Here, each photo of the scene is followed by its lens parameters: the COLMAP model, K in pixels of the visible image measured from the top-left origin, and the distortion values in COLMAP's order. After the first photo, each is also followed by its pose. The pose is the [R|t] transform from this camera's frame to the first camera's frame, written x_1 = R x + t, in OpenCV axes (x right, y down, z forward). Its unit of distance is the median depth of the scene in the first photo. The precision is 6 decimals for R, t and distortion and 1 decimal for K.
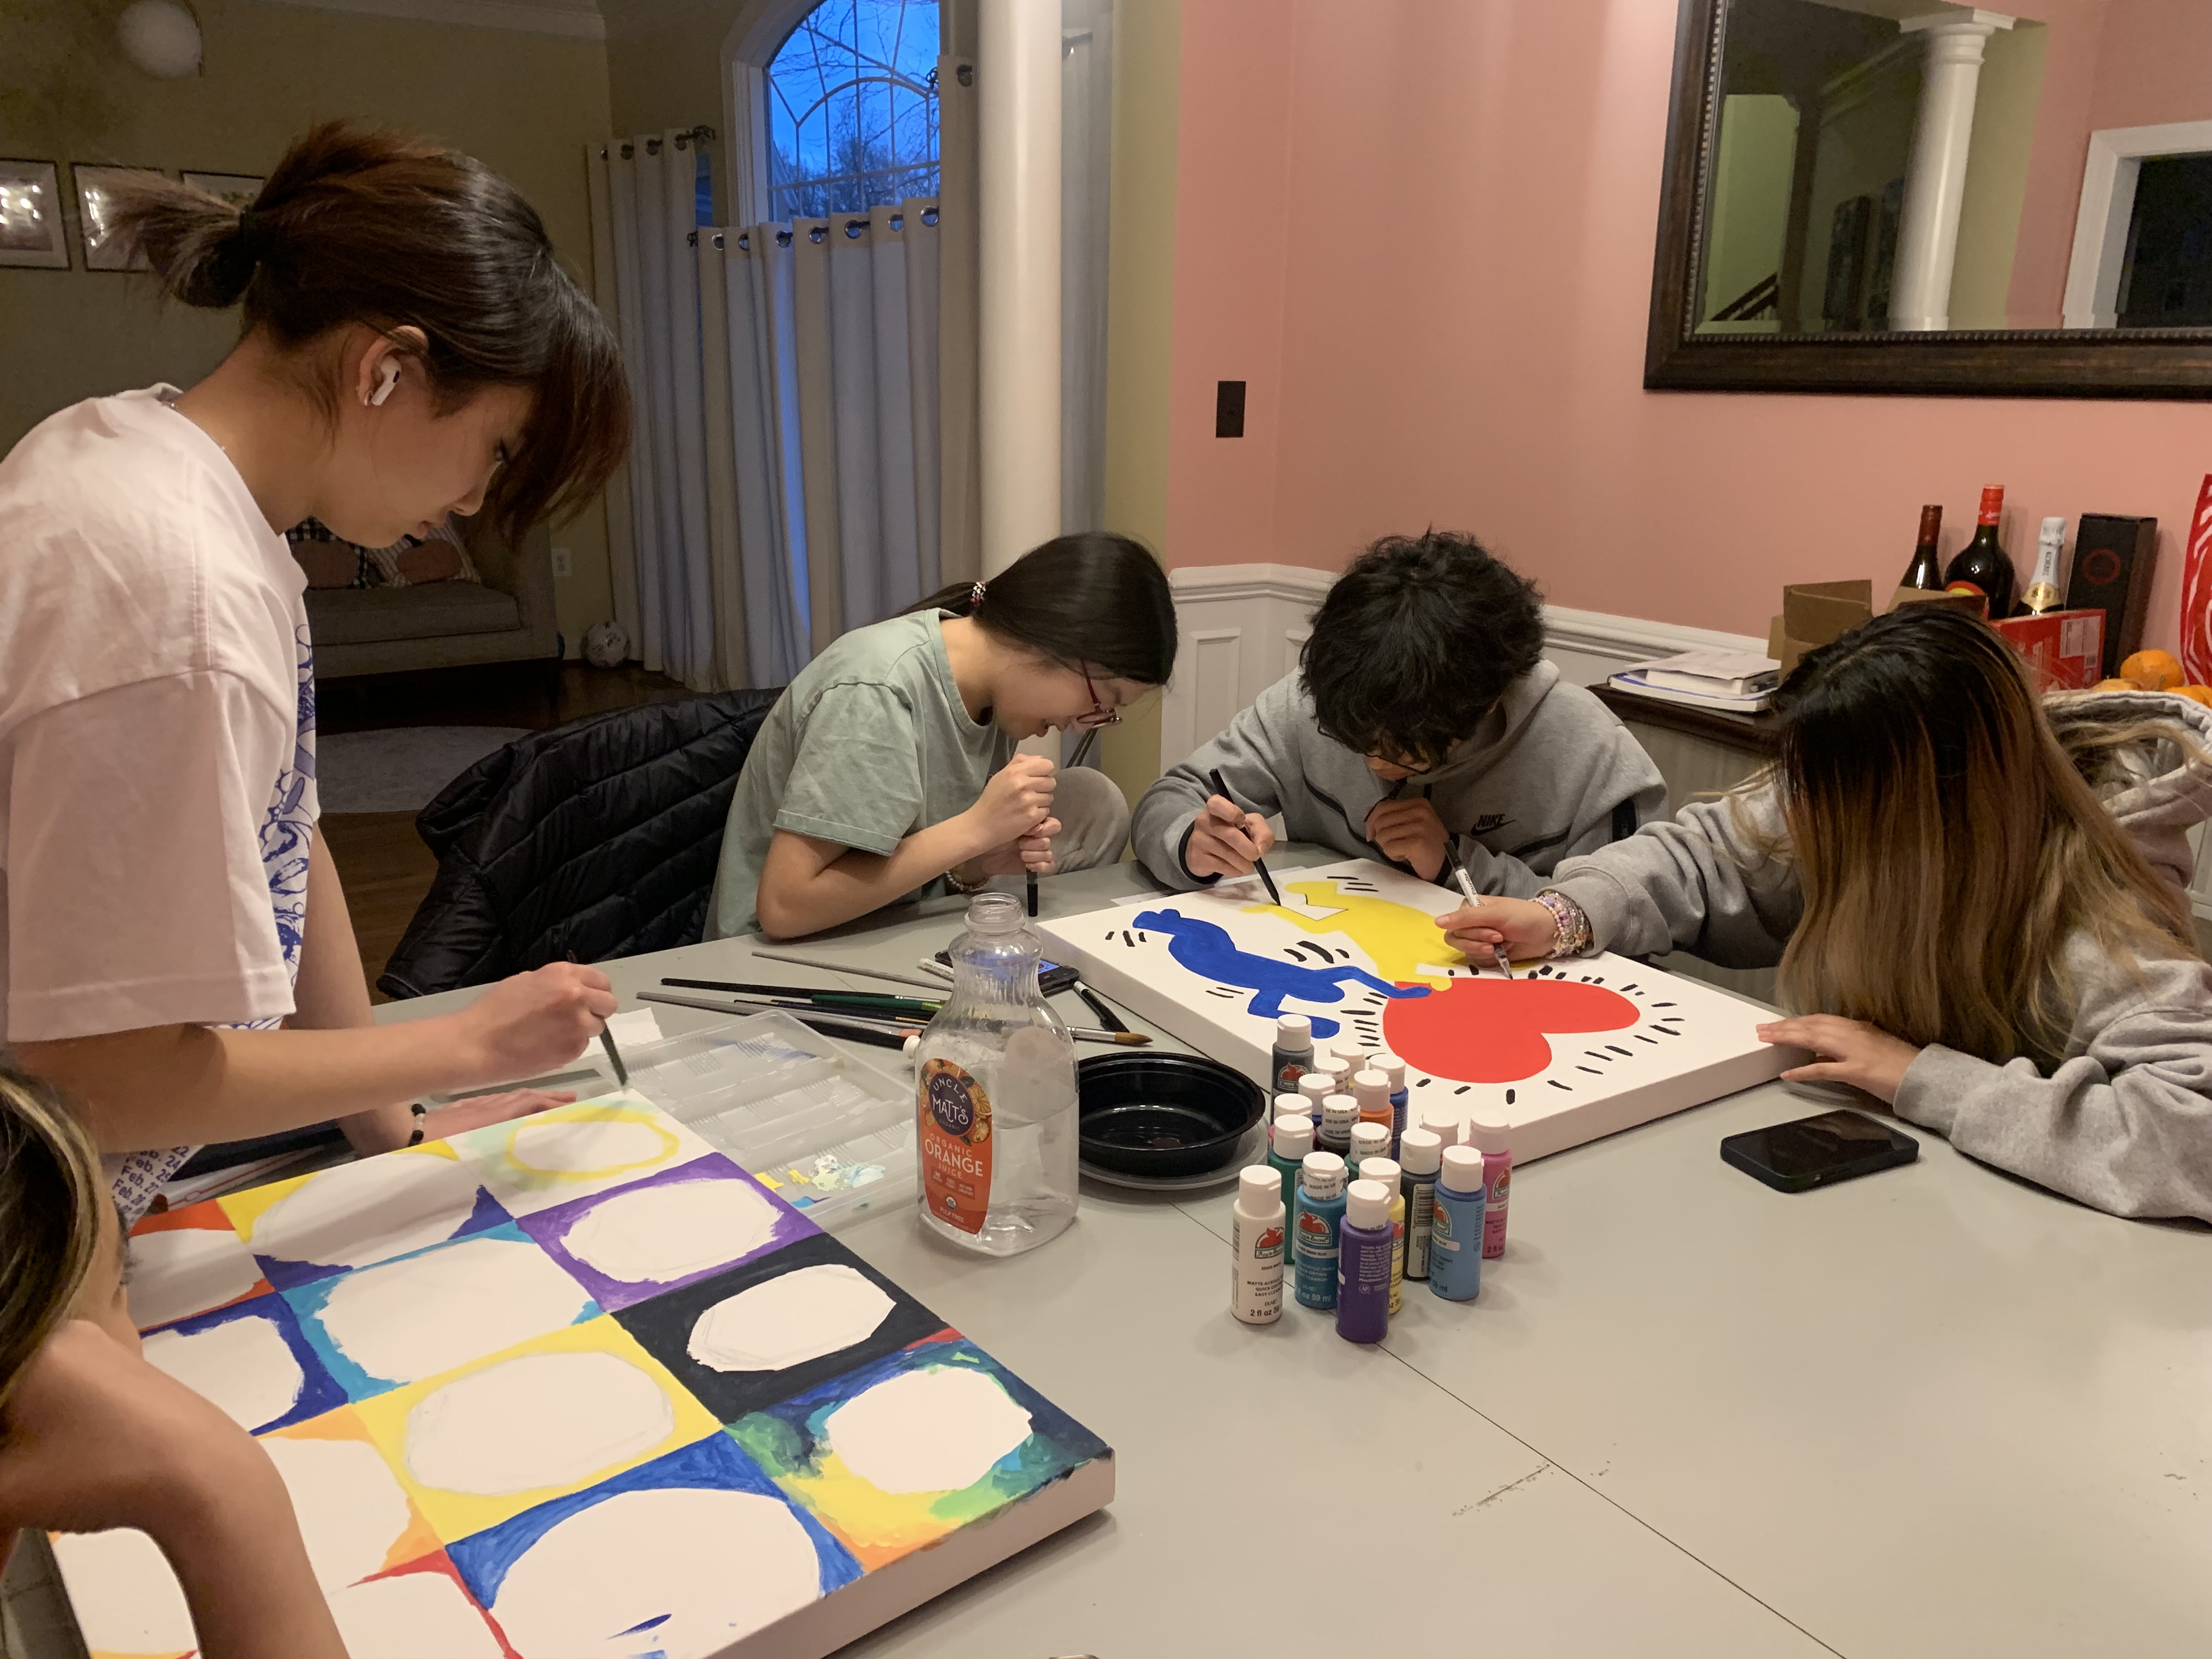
lens RADIAL K [[1675.7, 0, 1106.0], [0, 1675.7, 829.5], [0, 0, 1]] dist [0.029738, -0.008522]
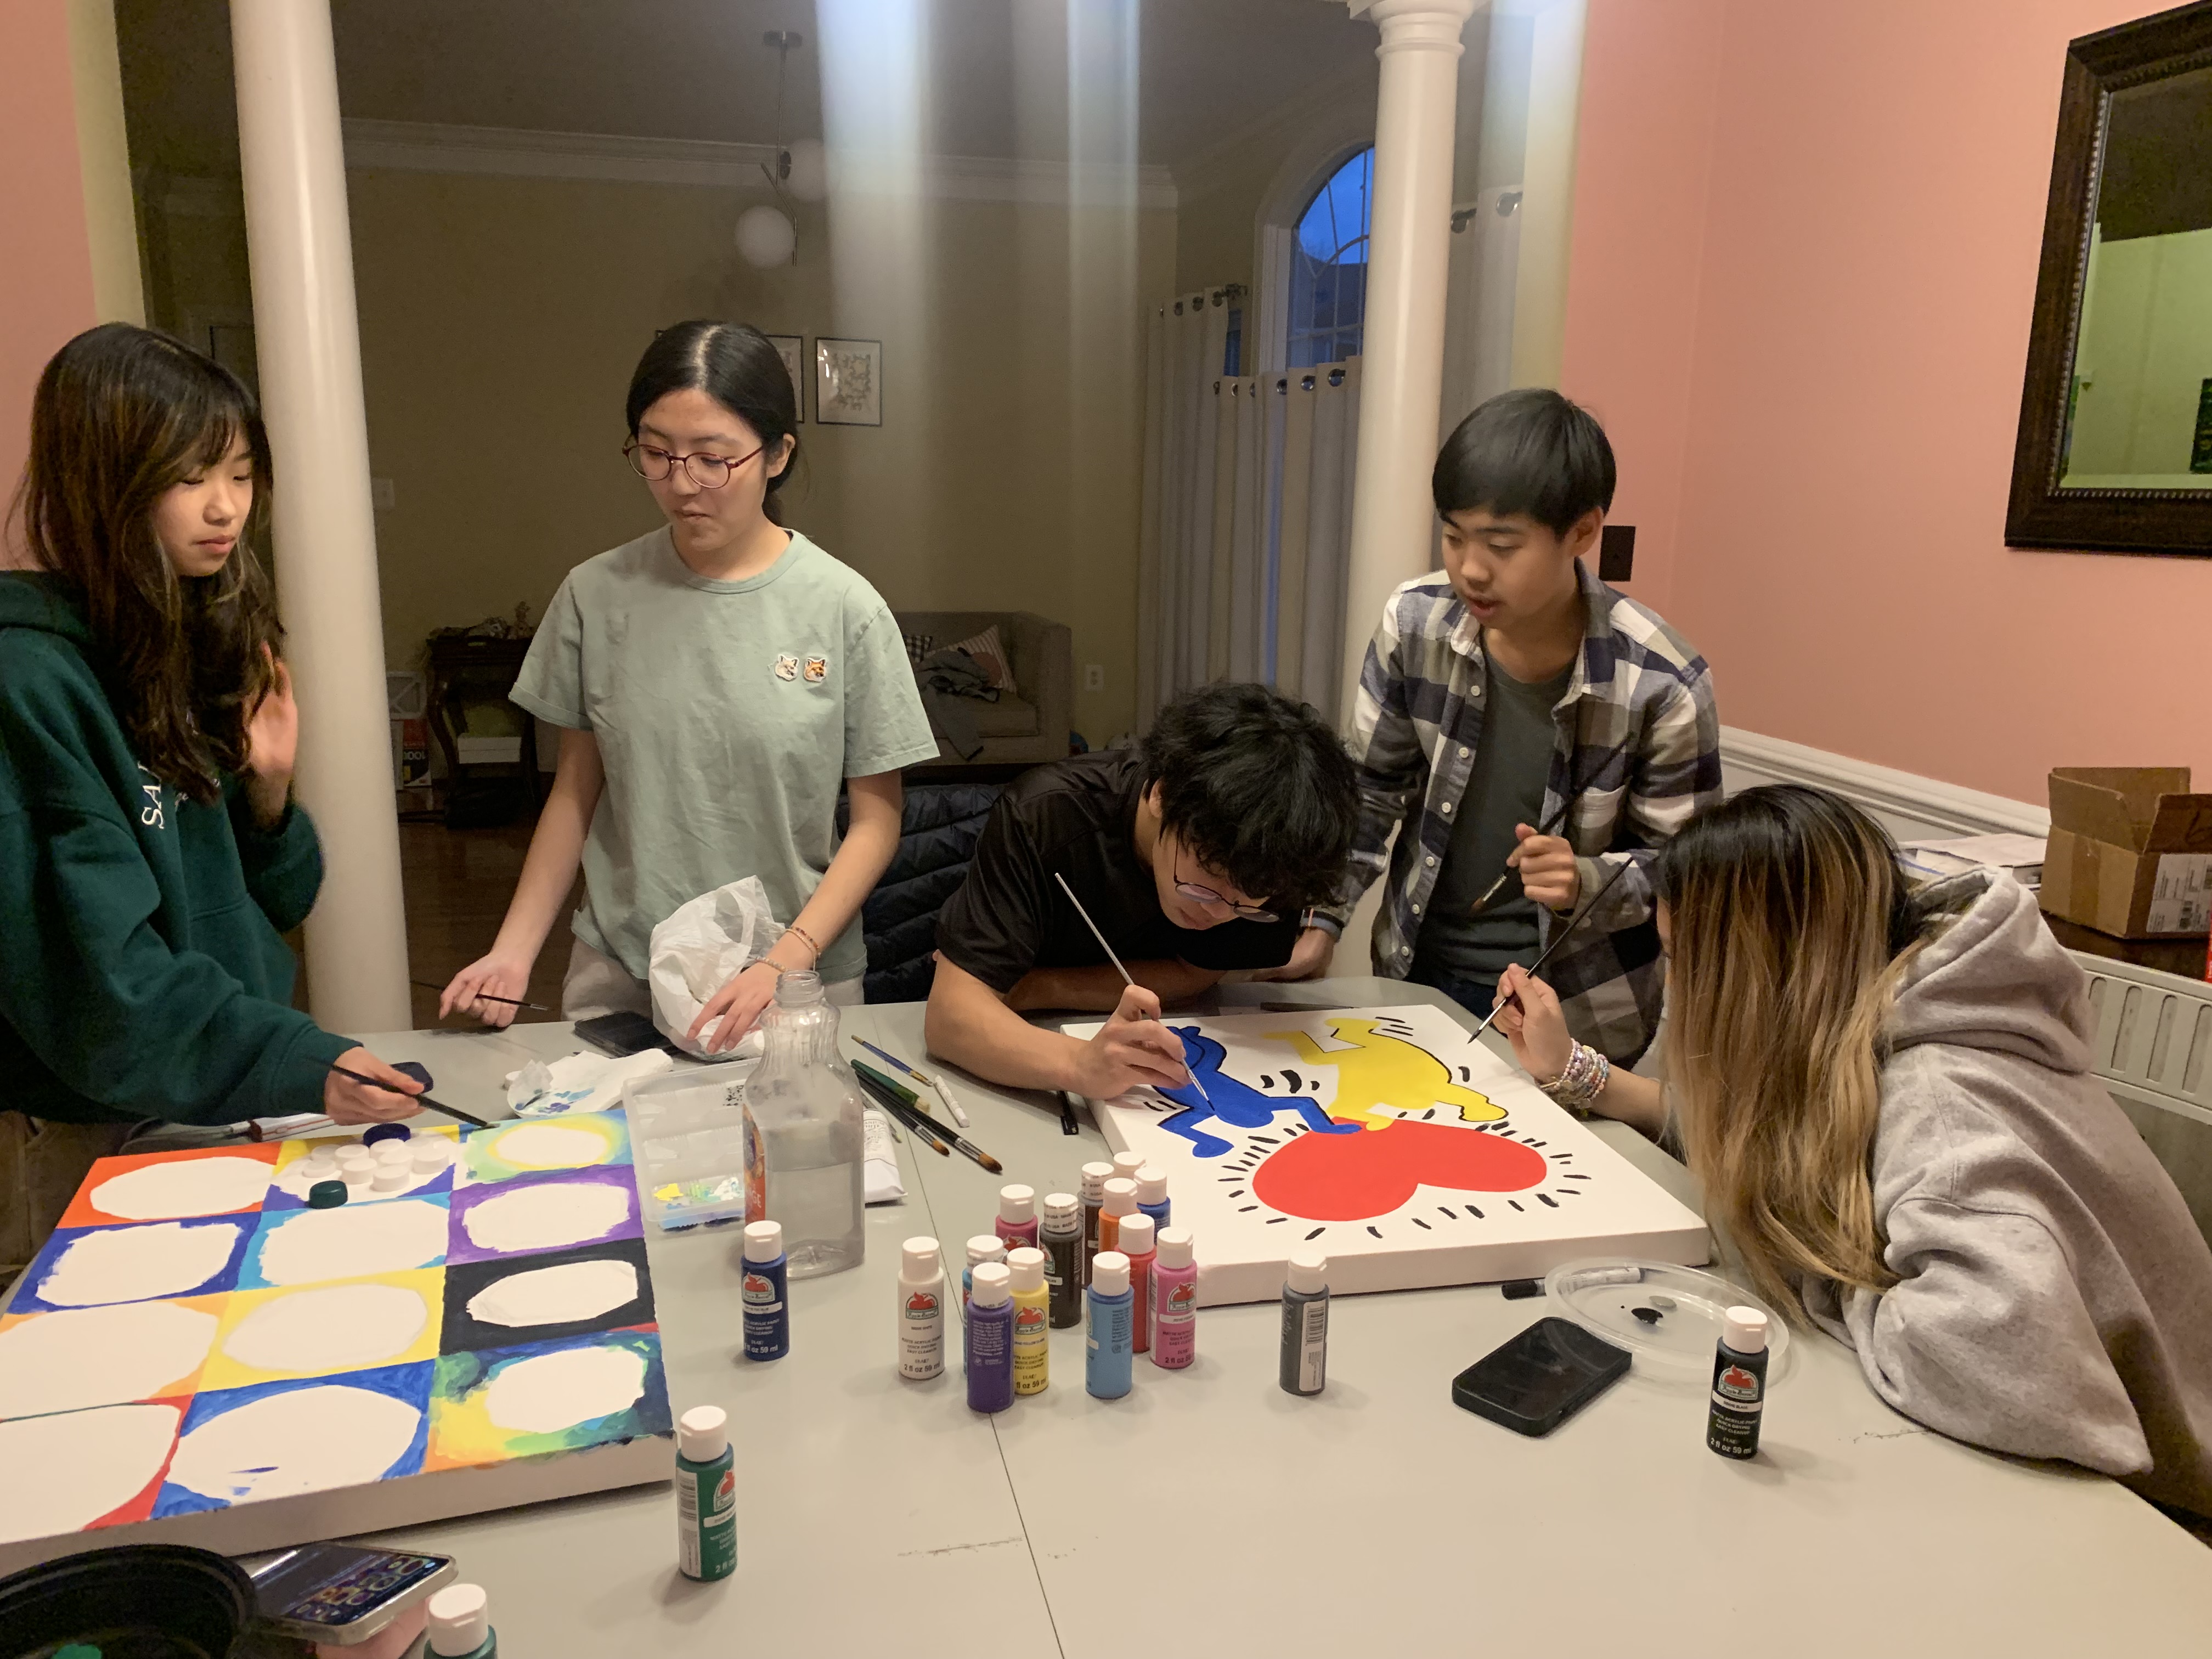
lens RADIAL K [[1692.7, 0, 1106.0], [0, 1692.7, 829.5], [0, 0, 1]] dist [0.029311, -0.010596]
pose [[0.930355, 0.074825, -0.358945, 0.308774], [-0.100066, 0.993609, -0.052238, -0.014572], [0.352742, 0.084518, 0.931896, -0.041850]]
